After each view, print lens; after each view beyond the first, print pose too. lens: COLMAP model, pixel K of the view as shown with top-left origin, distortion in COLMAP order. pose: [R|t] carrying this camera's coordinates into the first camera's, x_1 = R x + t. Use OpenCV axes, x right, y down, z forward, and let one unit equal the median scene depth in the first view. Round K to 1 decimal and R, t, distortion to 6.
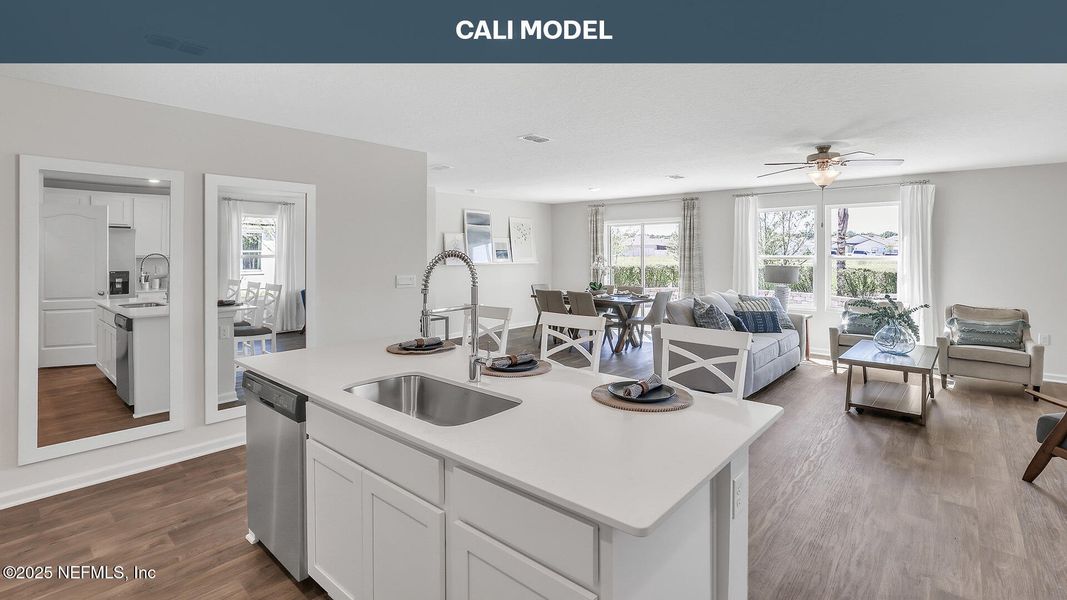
lens RADIAL K [[496.2, 0, 533.7], [0, 496.2, 249.6], [0, 0, 1]] dist [0.000421, 0.000654]
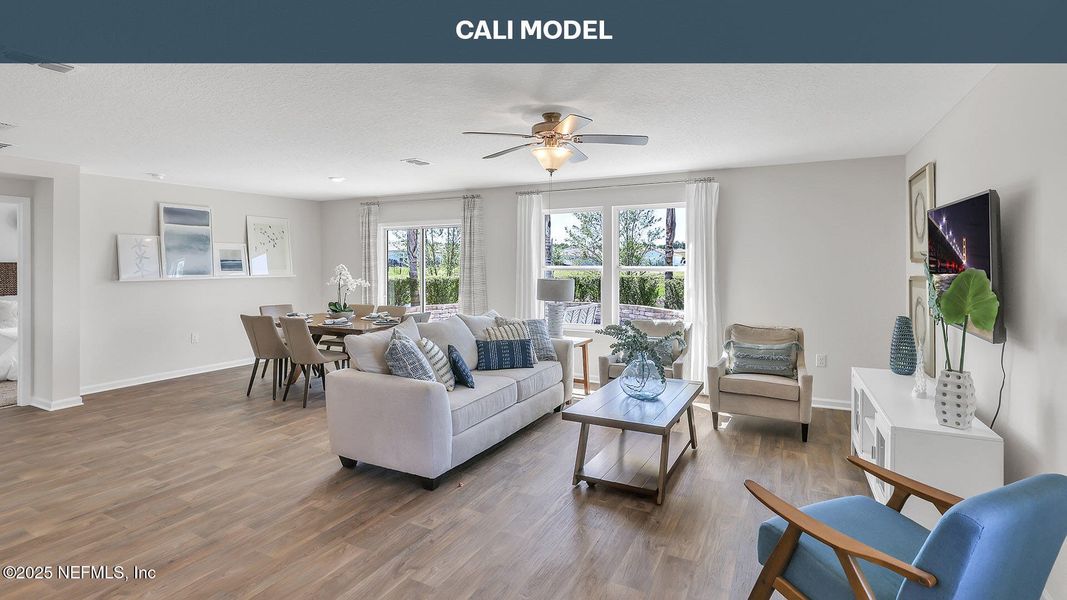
lens RADIAL K [[509.3, 0, 533.2], [0, 509.3, 260.6], [0, 0, 1]] dist [-0.002426, -0.000219]
pose [[0.973185, -0.000589, 0.230023, 0.262624], [0.000080, 0.999998, 0.002224, 0.000953], [-0.230023, -0.002146, 0.973183, 0.196170]]
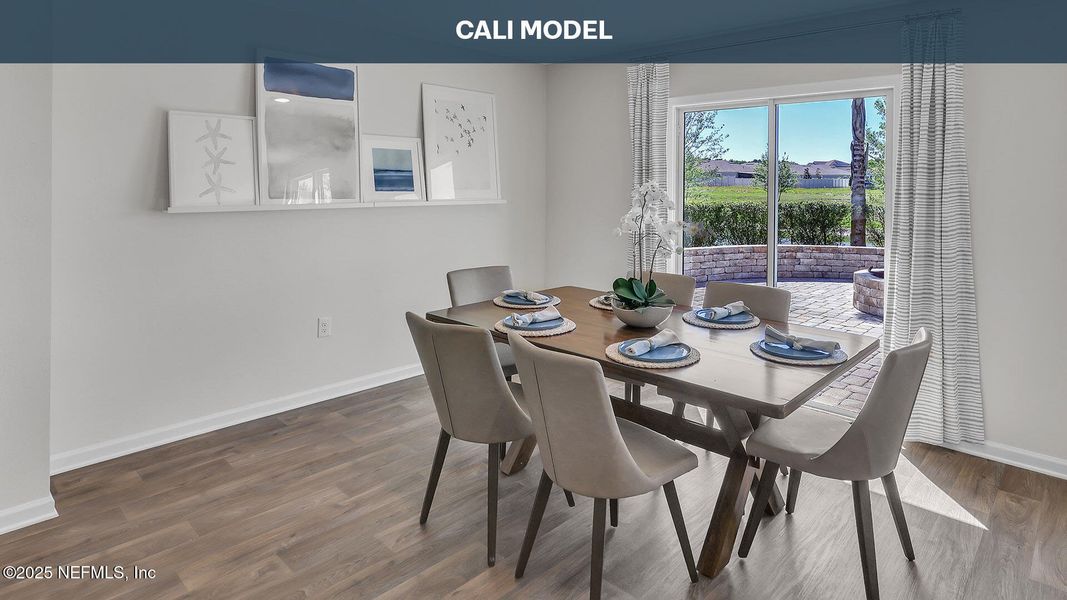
lens RADIAL K [[592.1, 0, 584.4], [0, 592.1, 179.0], [0, 0, 1]] dist [-0.004026, -0.000379]
pose [[0.999921, 0.010260, -0.007197, 0.107772], [-0.010233, 0.999940, 0.003809, 0.006818], [0.007236, -0.003735, 0.999967, 0.722124]]
